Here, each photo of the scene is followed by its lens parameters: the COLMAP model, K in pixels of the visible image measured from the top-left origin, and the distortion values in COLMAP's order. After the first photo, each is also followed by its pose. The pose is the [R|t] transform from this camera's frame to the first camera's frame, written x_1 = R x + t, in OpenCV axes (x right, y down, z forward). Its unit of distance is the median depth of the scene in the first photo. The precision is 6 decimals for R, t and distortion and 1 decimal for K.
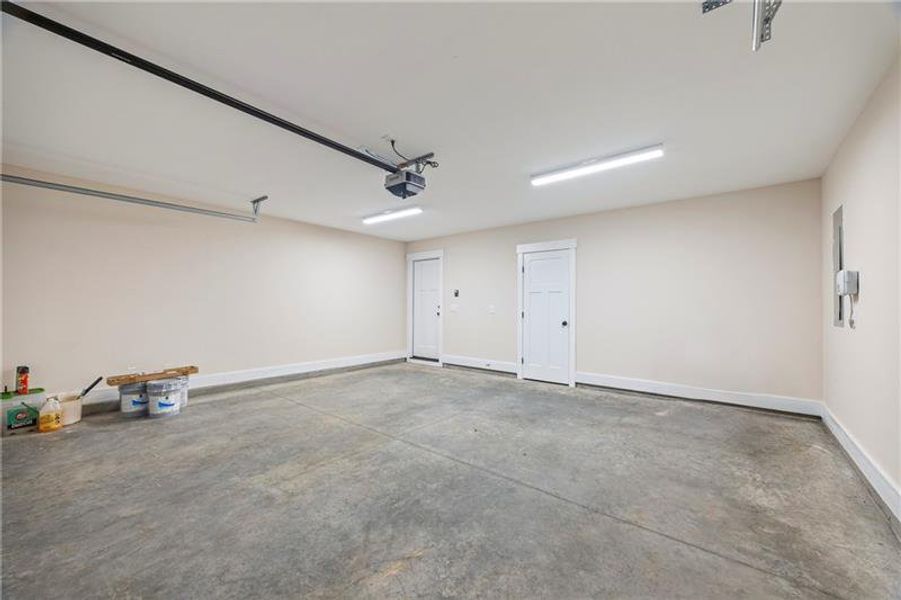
lens RADIAL K [[355.9, 0, 450.9], [0, 355.9, 301.8], [0, 0, 1]] dist [-0.004350, 0.000047]
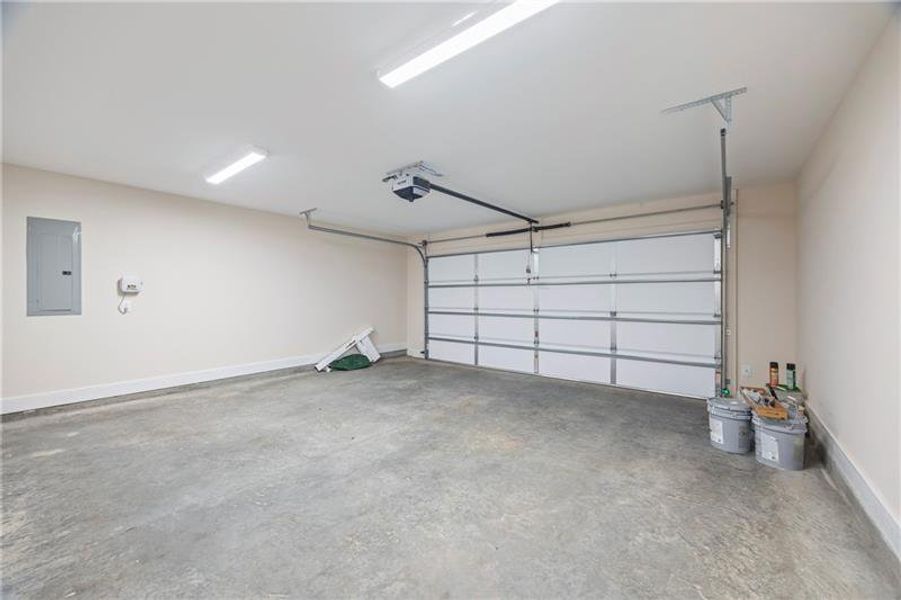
lens RADIAL K [[355.9, 0, 449.4], [0, 355.9, 299.0], [0, 0, 1]] dist [-0.004350, 0.000047]
pose [[-0.999790, -0.005900, -0.019633, -0.220484], [-0.005743, 0.999951, -0.008021, 0.012725], [0.019680, -0.007907, -0.999775, 2.020006]]
